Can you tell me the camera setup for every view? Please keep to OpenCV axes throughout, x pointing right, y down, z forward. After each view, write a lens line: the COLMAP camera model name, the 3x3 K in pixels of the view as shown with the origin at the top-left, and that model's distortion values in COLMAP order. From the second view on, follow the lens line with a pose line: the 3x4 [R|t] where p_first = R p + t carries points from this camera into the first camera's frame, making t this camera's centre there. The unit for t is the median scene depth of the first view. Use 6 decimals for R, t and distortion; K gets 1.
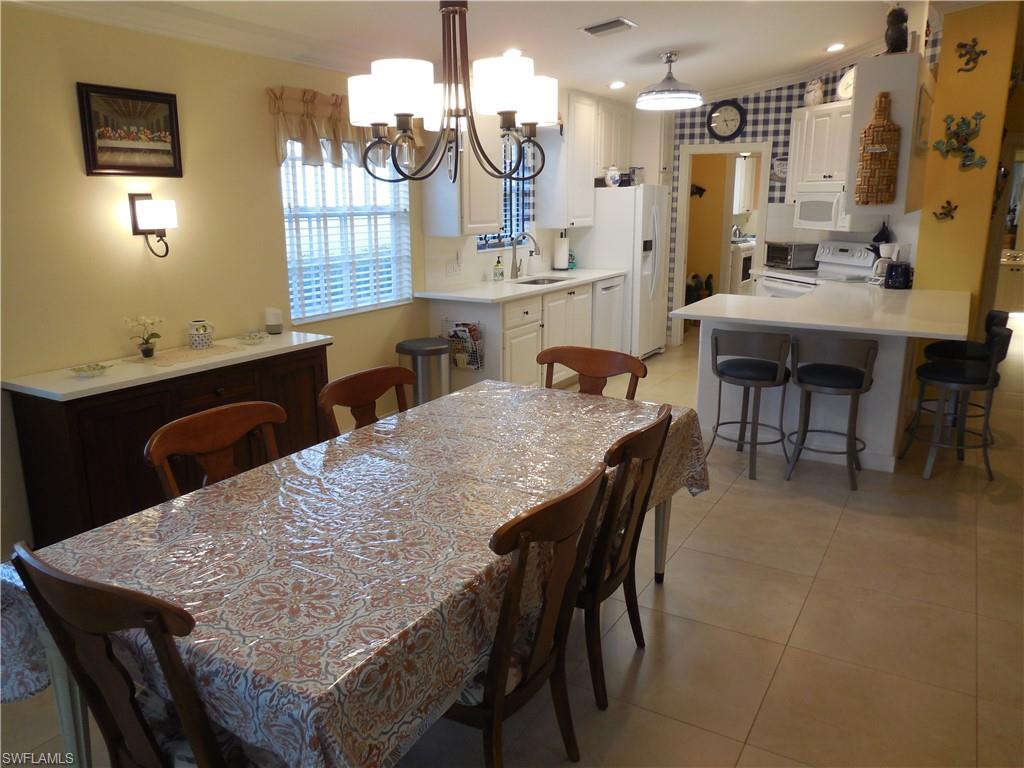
lens RADIAL K [[781.0, 0, 512.0], [0, 781.0, 384.0], [0, 0, 1]] dist [0.007957, -0.002270]
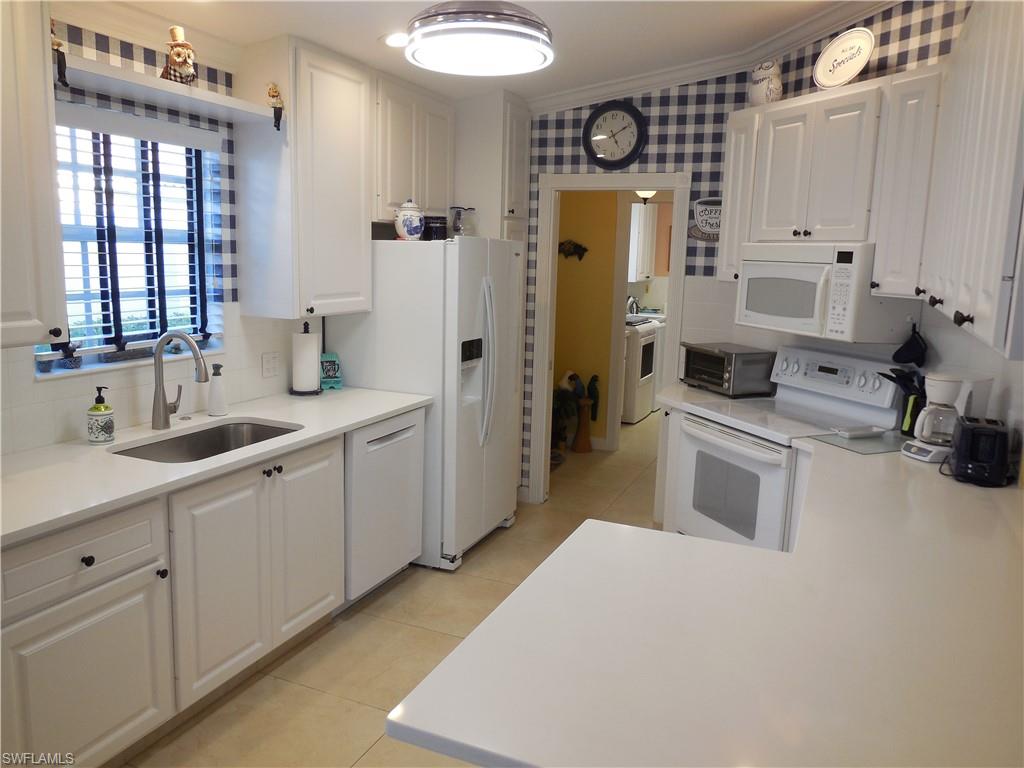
lens RADIAL K [[781.0, 0, 512.0], [0, 781.0, 384.0], [0, 0, 1]] dist [0.007957, -0.002270]
pose [[0.992249, 0.009648, 0.123892, 0.131604], [-0.001511, 0.997845, -0.065603, -0.115770], [-0.124258, 0.064907, 0.990125, 0.457613]]
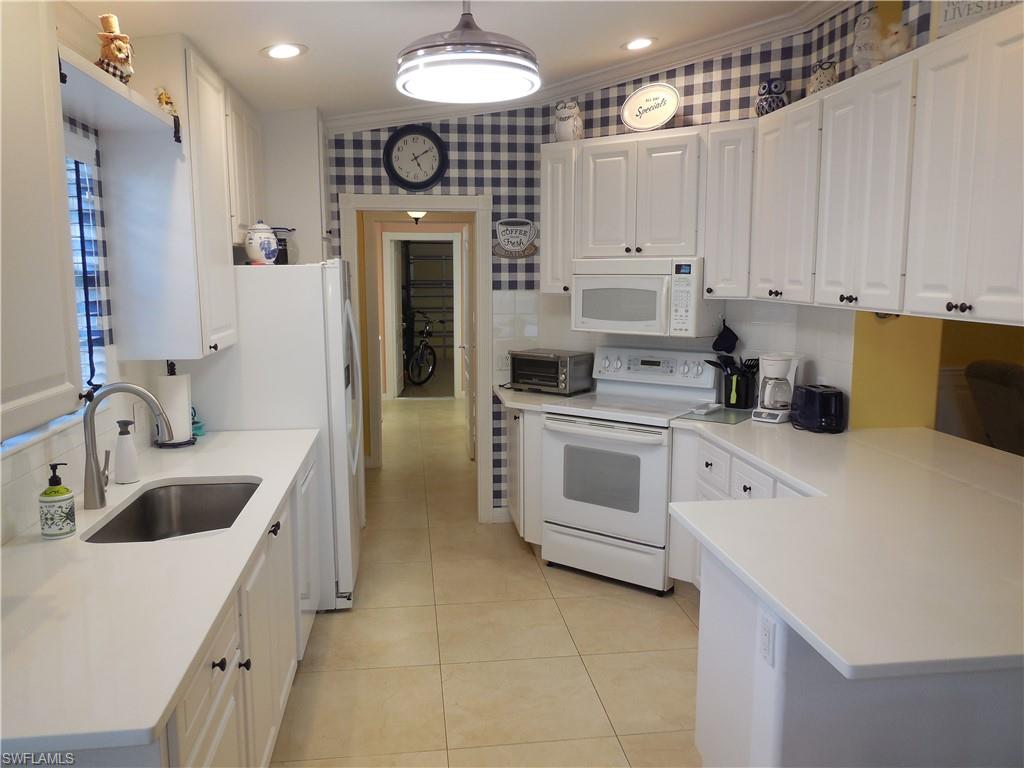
lens RADIAL K [[781.0, 0, 512.0], [0, 781.0, 384.0], [0, 0, 1]] dist [0.007957, -0.002270]
pose [[0.790684, -0.088133, 0.605848, -0.052812], [0.144830, 0.988422, -0.045229, -0.129803], [-0.594847, 0.123506, 0.794294, 0.514699]]
